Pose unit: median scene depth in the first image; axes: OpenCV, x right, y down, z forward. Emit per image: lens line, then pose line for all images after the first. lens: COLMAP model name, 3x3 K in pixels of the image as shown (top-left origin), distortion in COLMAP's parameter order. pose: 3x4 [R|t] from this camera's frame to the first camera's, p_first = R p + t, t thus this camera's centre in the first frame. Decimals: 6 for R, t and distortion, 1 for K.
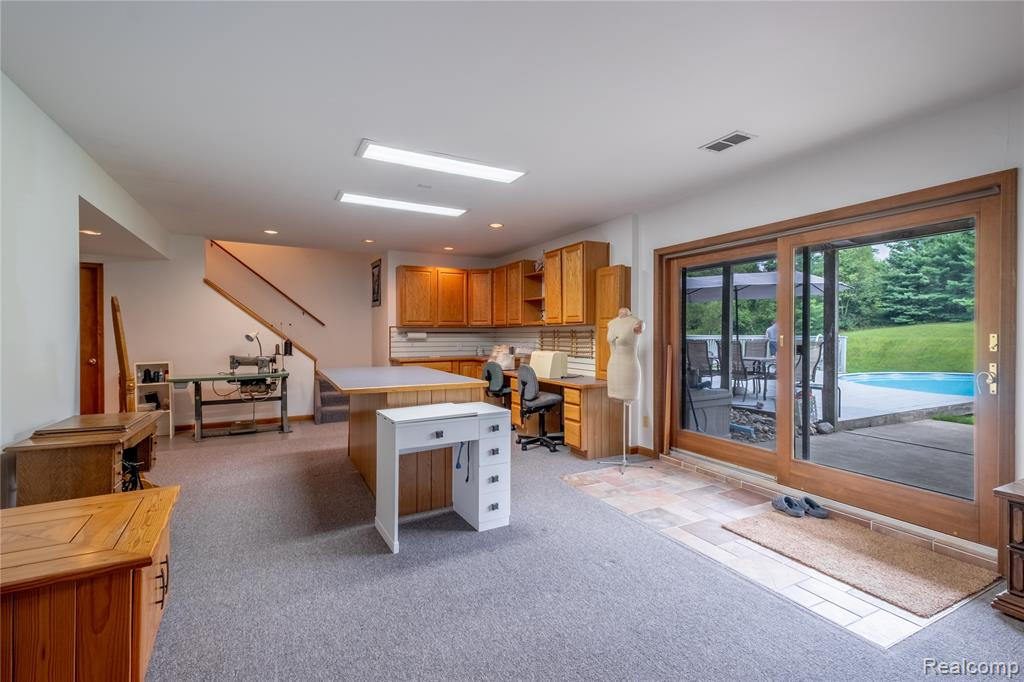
lens RADIAL K [[444.3, 0, 505.7], [0, 444.3, 339.1], [0, 0, 1]] dist [0.013496, -0.001352]
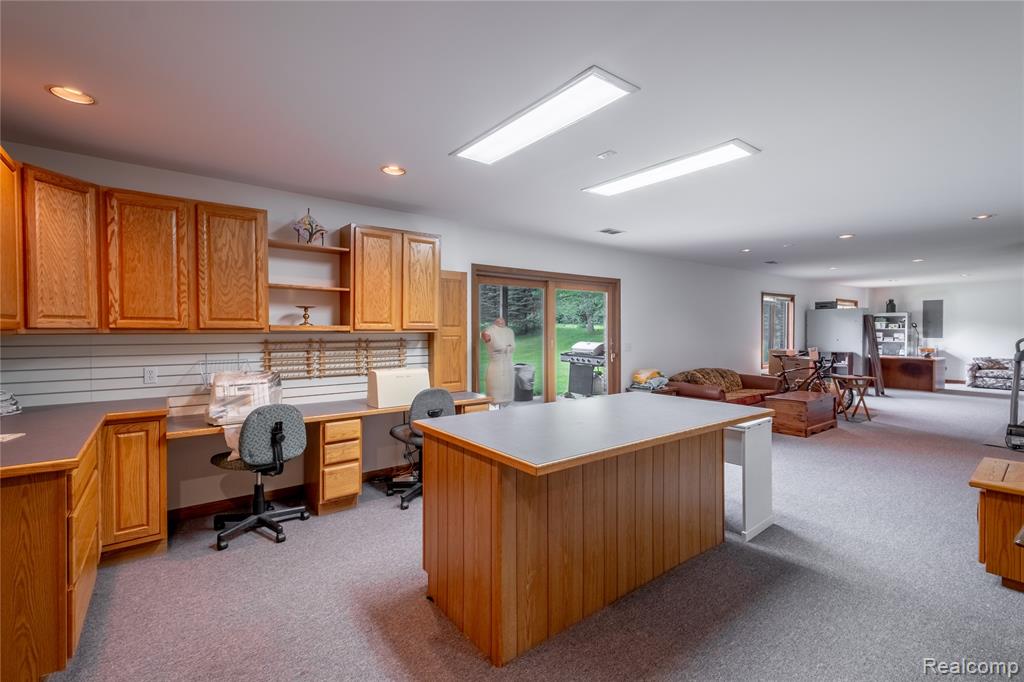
lens RADIAL K [[444.3, 0, 514.2], [0, 444.3, 338.1], [0, 0, 1]] dist [0.013496, -0.001352]
pose [[-0.181862, -0.004904, 0.983312, -0.572954], [0.023632, 0.999677, 0.009356, -0.020455], [-0.983040, 0.024939, -0.181687, 0.818846]]
